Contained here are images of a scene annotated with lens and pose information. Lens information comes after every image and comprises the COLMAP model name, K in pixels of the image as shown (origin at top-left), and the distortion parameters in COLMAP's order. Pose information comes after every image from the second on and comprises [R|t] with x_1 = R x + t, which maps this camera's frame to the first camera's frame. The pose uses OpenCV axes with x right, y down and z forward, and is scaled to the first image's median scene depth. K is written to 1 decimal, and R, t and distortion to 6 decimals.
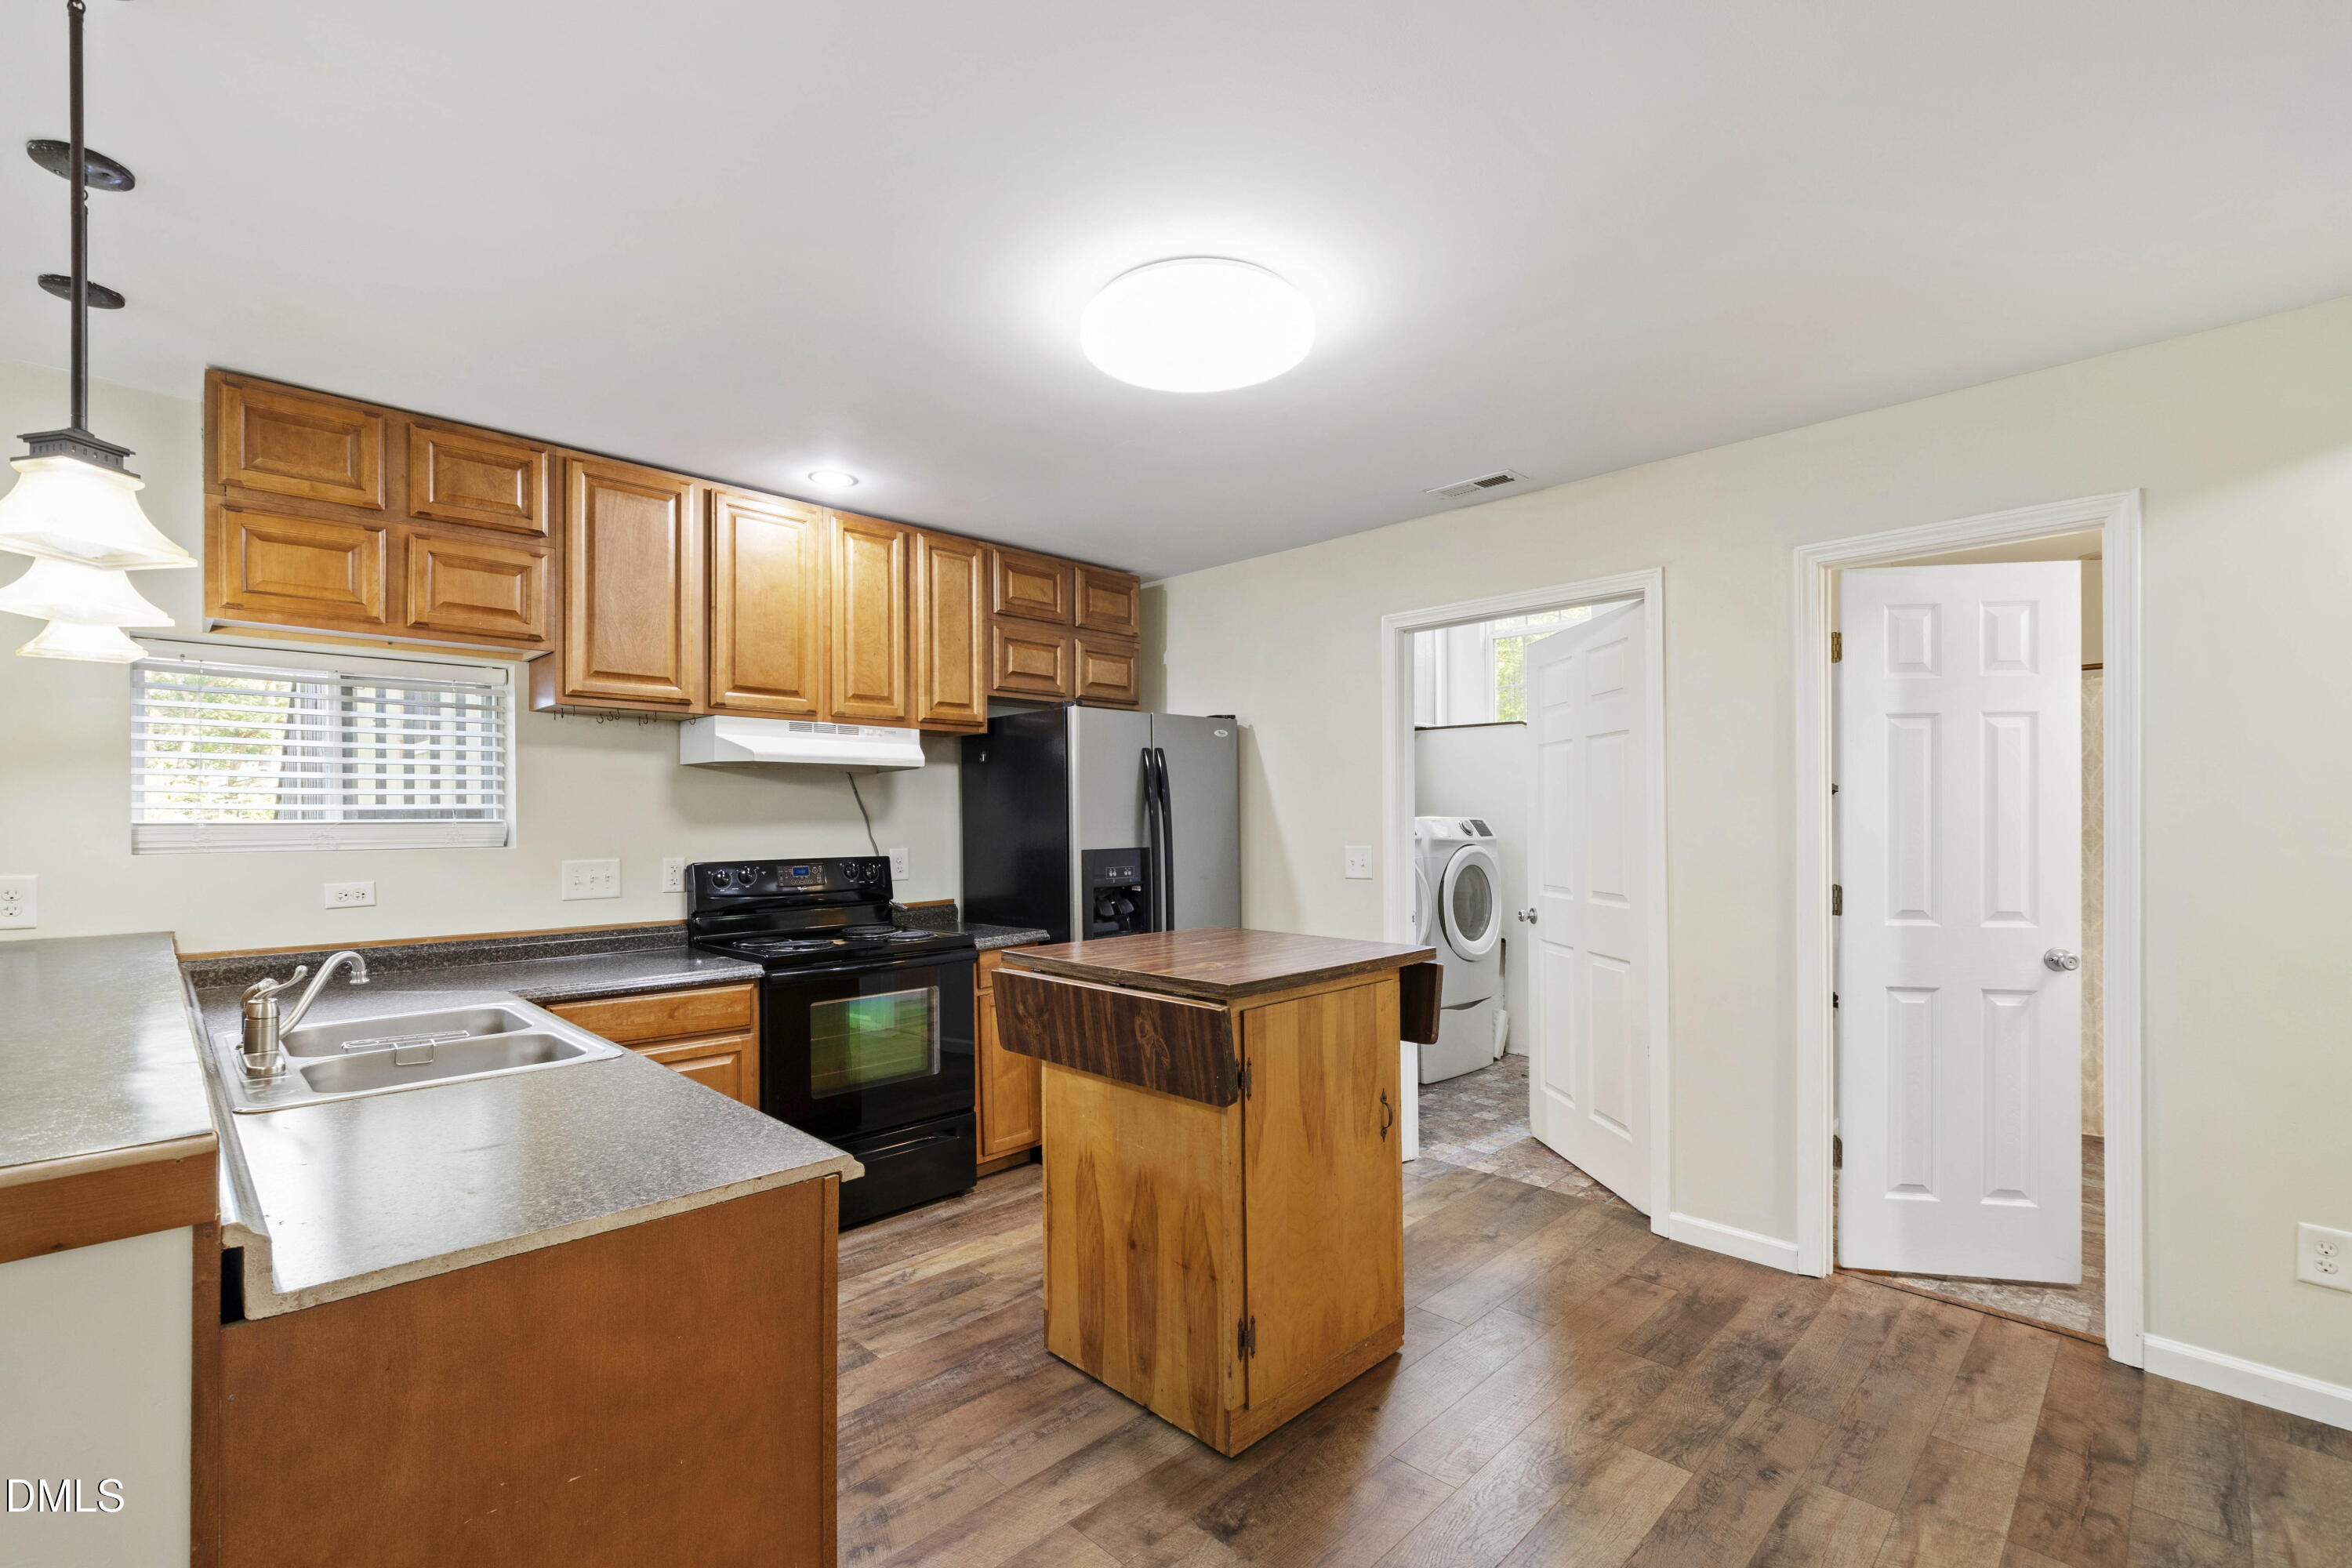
lens RADIAL K [[1039.3, 0, 1174.9], [0, 1039.3, 807.0], [0, 0, 1]] dist [0.001993, -0.003939]
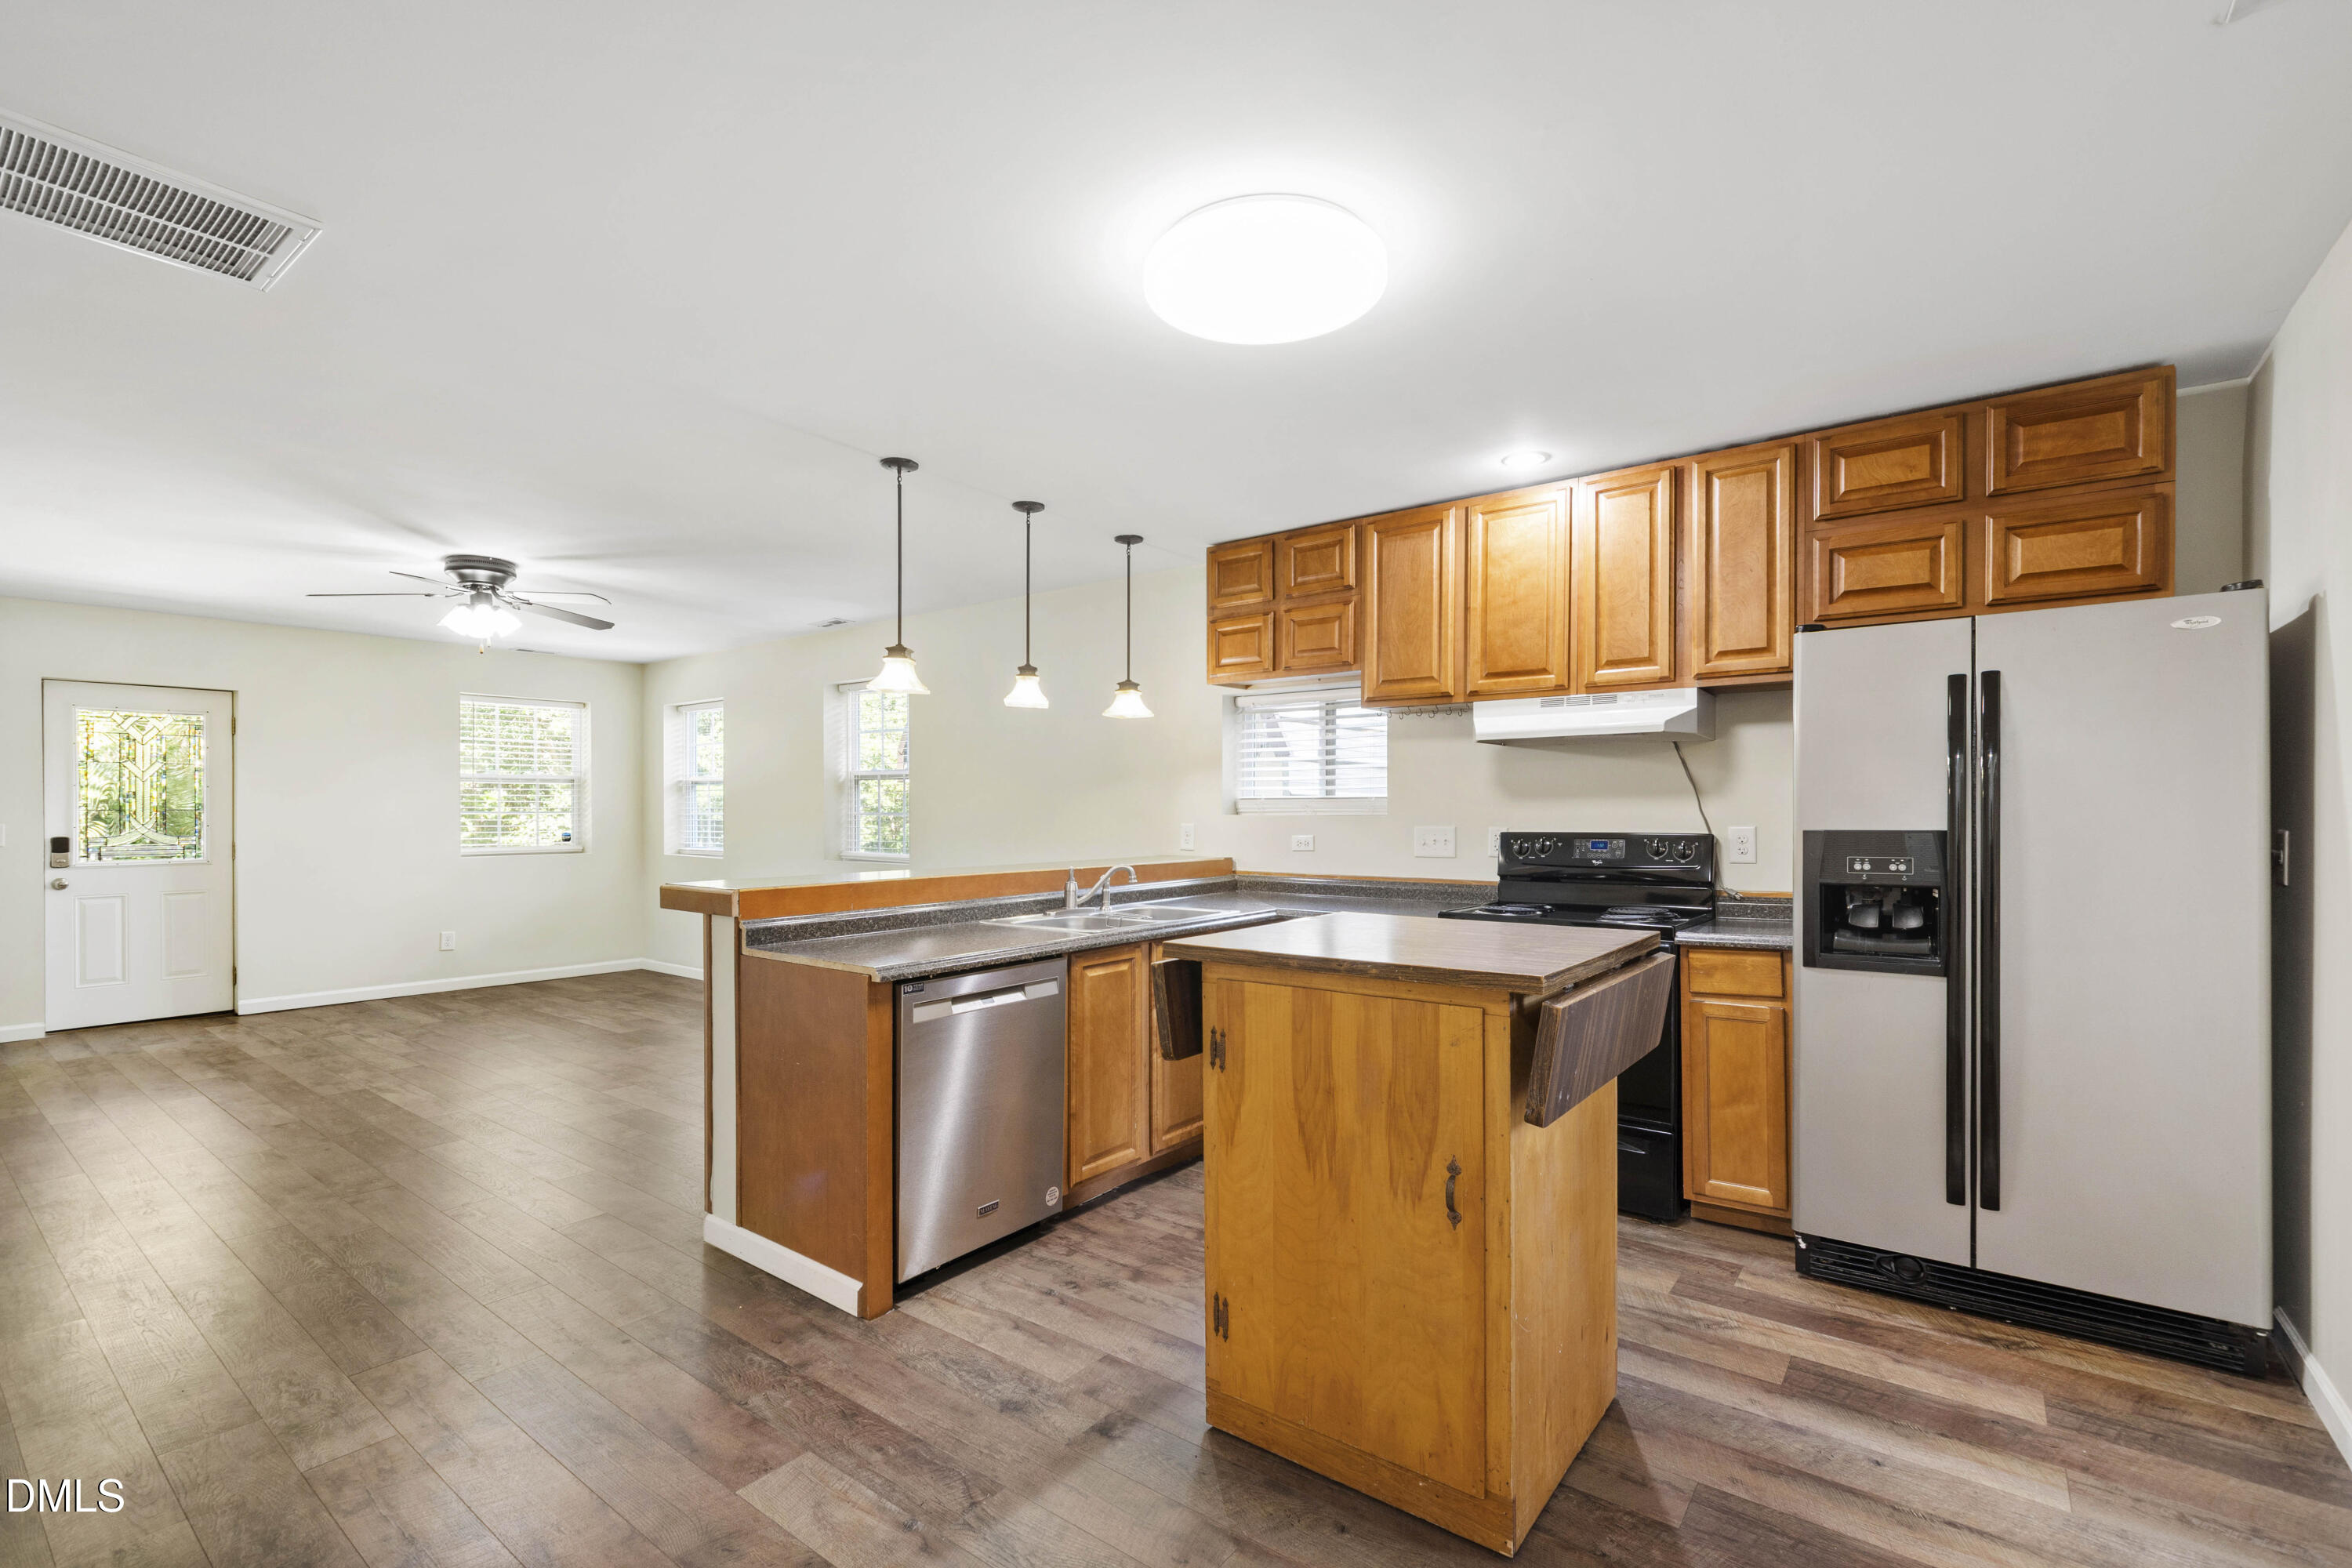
lens RADIAL K [[1039.3, 0, 1179.4], [0, 1039.3, 800.5], [0, 0, 1]] dist [0.001993, -0.003939]
pose [[0.126762, -0.005865, -0.991916, 0.577472], [0.012535, 0.999912, -0.004311, 0.018568], [0.991854, -0.011887, 0.126825, 0.473778]]
